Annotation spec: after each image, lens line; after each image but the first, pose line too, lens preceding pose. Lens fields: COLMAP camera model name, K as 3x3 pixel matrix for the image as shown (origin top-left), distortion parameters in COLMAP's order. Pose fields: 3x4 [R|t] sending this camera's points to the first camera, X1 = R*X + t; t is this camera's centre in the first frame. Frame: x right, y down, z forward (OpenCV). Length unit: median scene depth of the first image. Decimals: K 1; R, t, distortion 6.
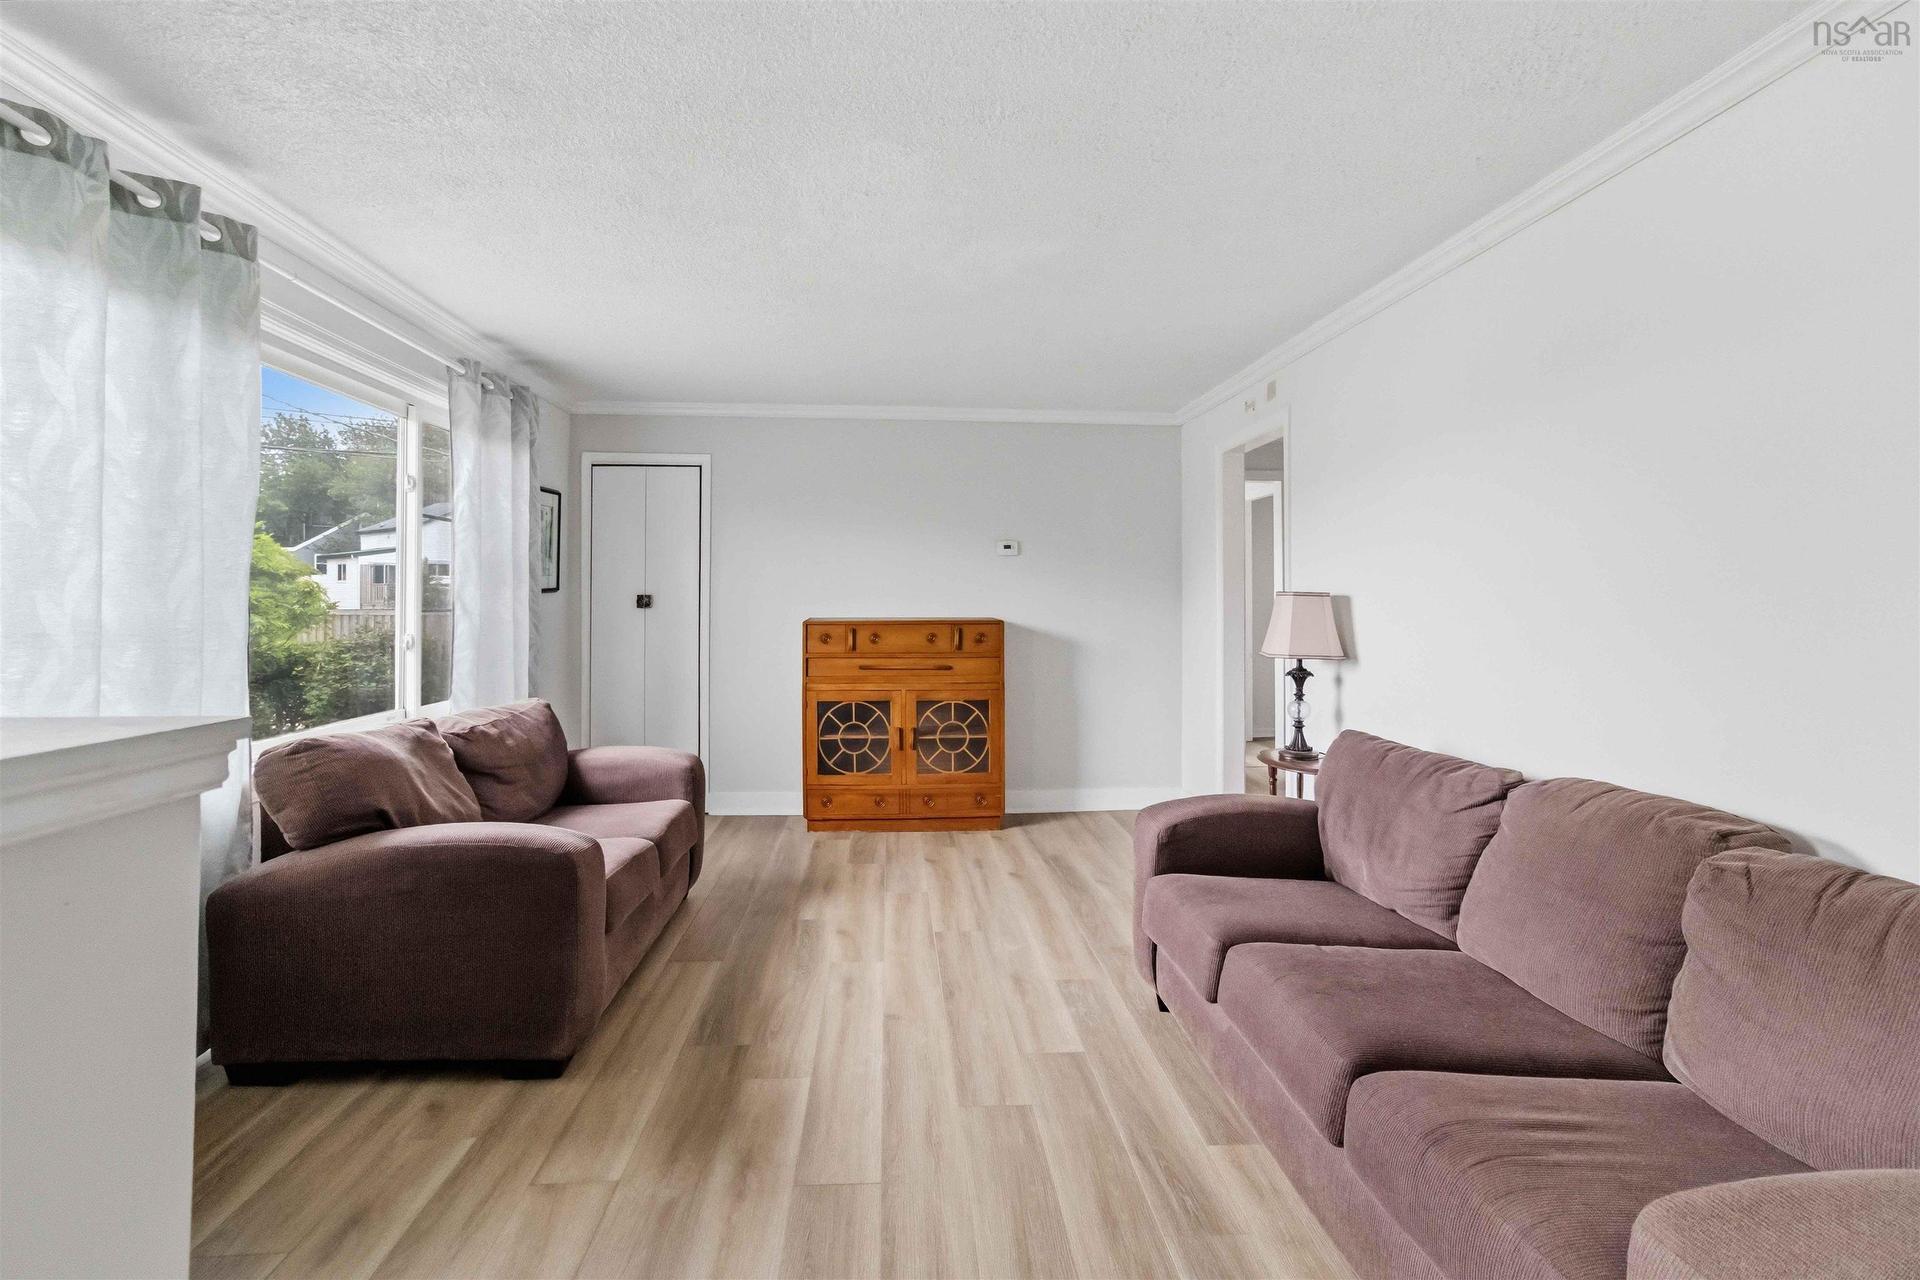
lens RADIAL K [[952.7, 0, 934.6], [0, 952.7, 583.4], [0, 0, 1]] dist [0.000603, 0.000879]
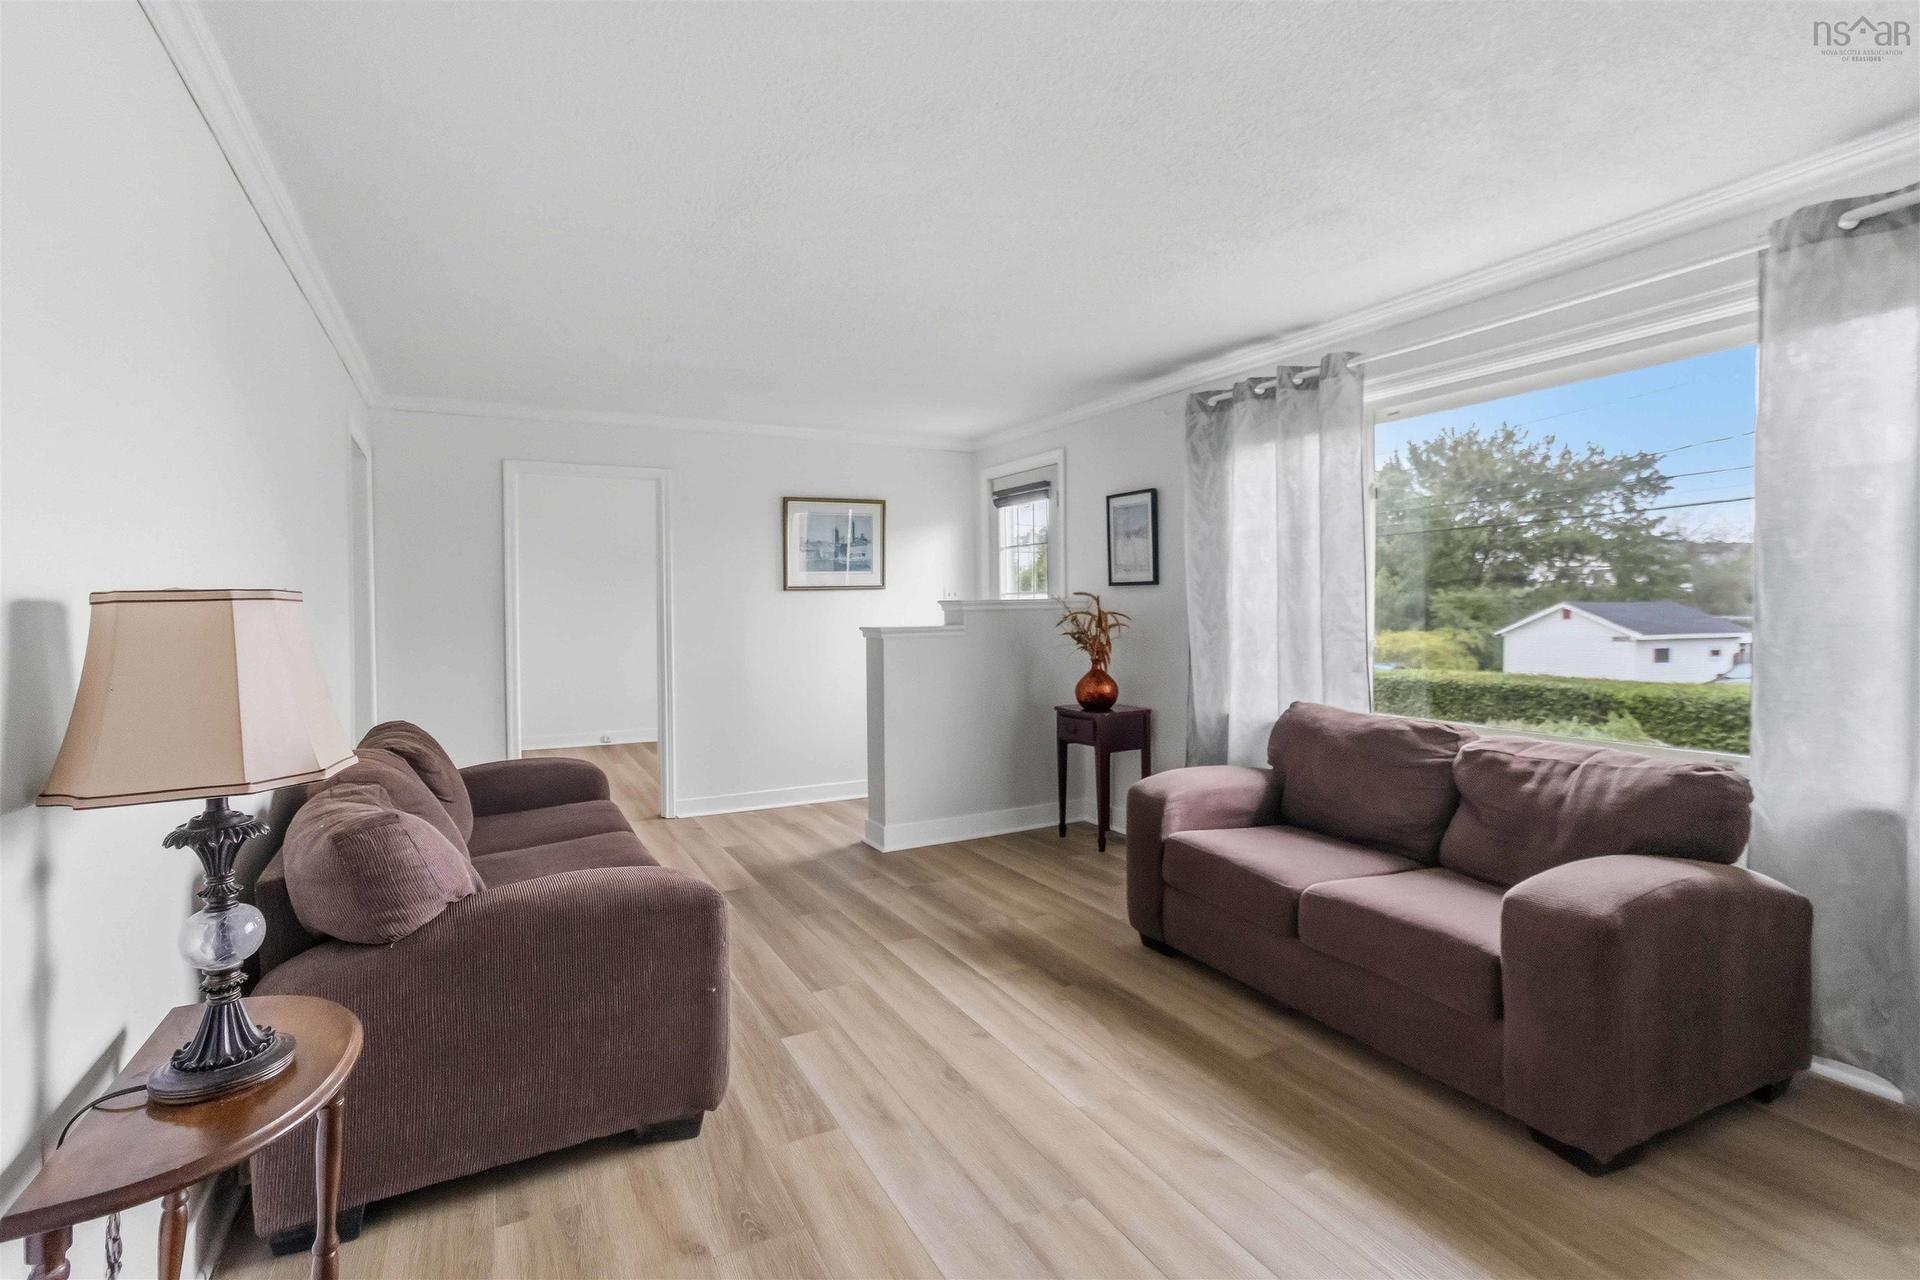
lens RADIAL K [[917.6, 0, 952.9], [0, 917.6, 619.8], [0, 0, 1]] dist [-0.015070, 0.022980]
pose [[-0.910575, 0.011431, -0.413186, 0.245665], [0.015211, 0.999867, -0.005860, 0.022188], [0.413064, -0.011621, -0.910628, 1.240669]]
